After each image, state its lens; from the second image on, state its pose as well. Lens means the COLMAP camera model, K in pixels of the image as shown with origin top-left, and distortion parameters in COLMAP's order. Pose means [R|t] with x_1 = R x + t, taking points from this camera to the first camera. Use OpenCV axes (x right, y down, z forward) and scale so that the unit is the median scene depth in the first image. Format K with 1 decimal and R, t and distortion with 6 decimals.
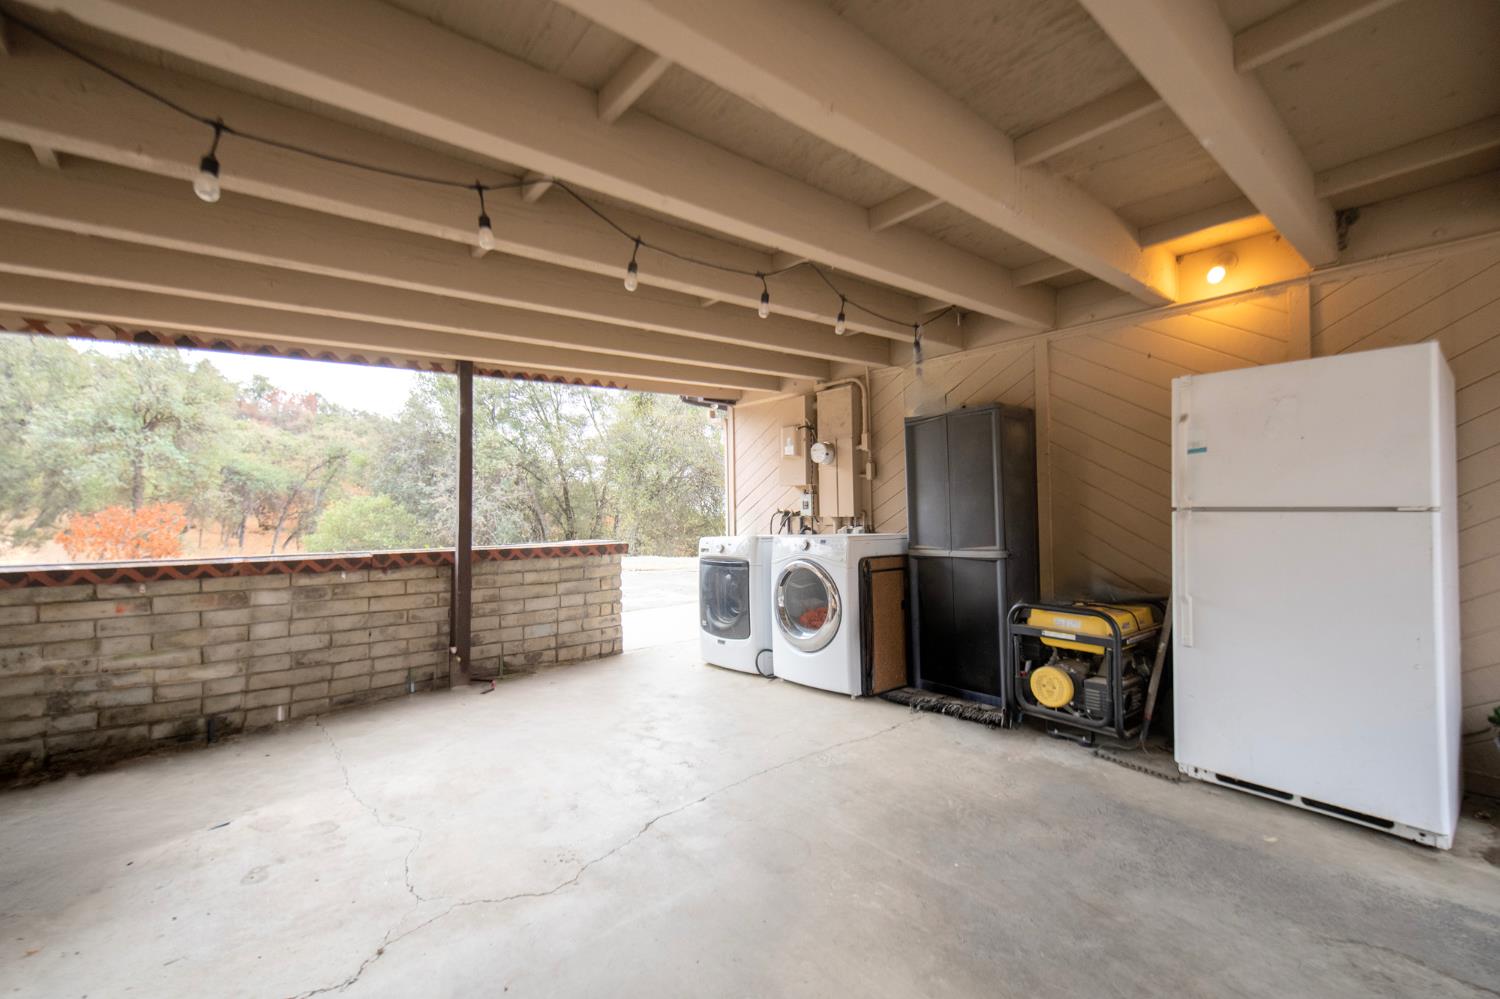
lens RADIAL K [[604.9, 0, 748.5], [0, 604.9, 507.7], [0, 0, 1]] dist [0.000402, 0.000023]
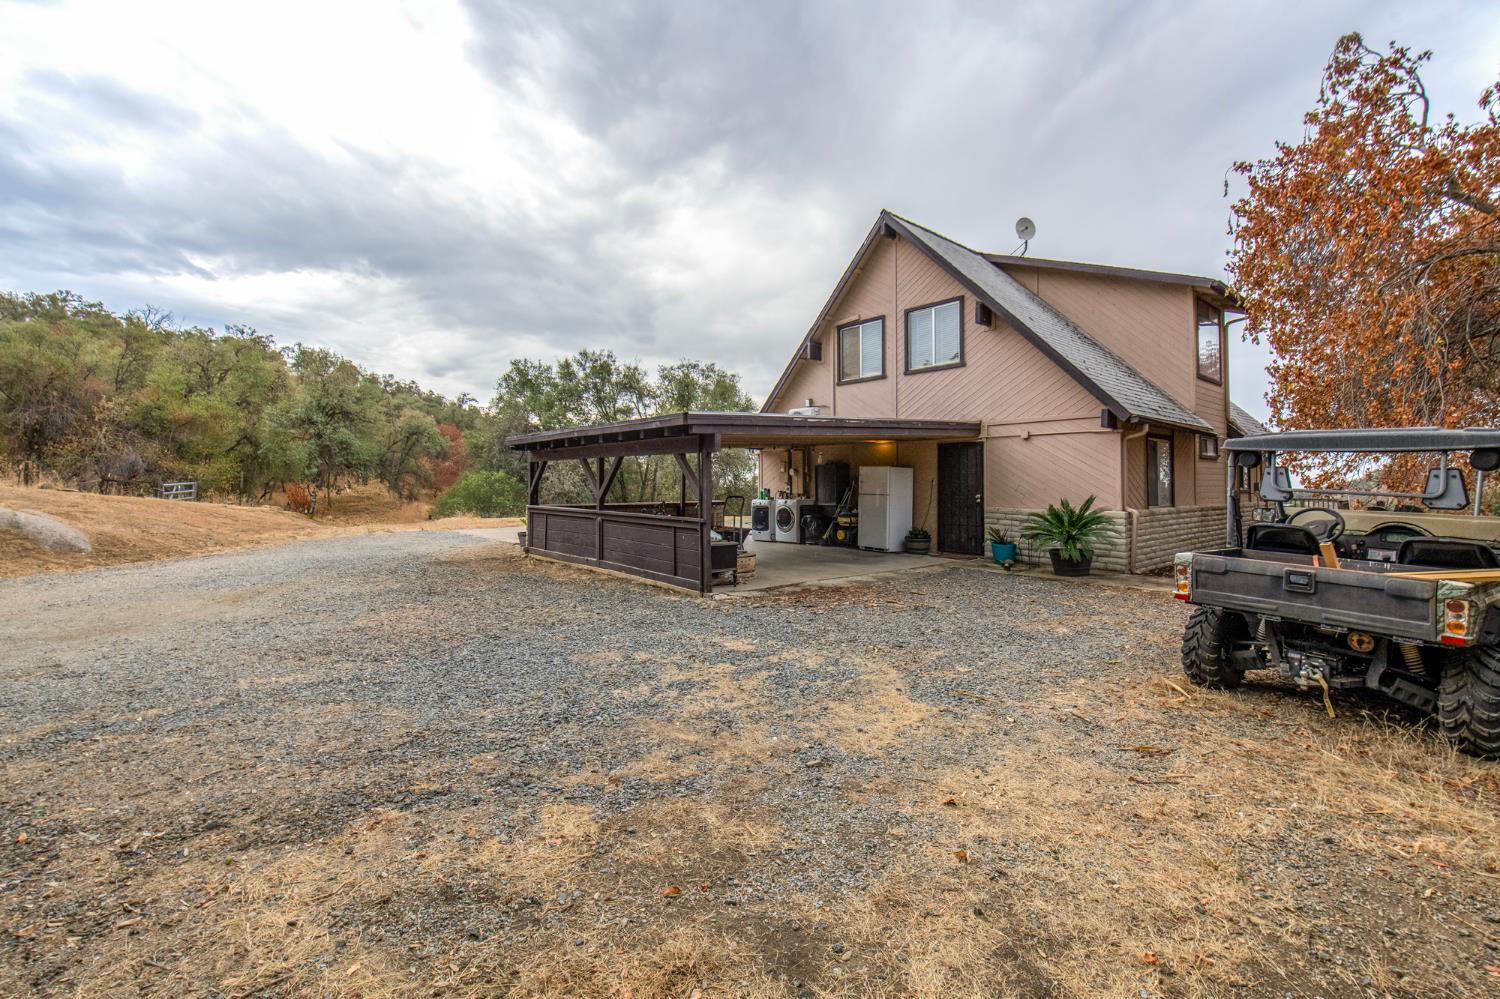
lens RADIAL K [[597.2, 0, 753.4], [0, 597.2, 473.6], [0, 0, 1]] dist [-0.000571, -0.000063]
pose [[0.999942, 0.010483, -0.002270, -0.066424], [-0.010493, 0.999935, -0.004448, -0.067992], [0.002224, 0.004472, 0.999988, -1.956030]]
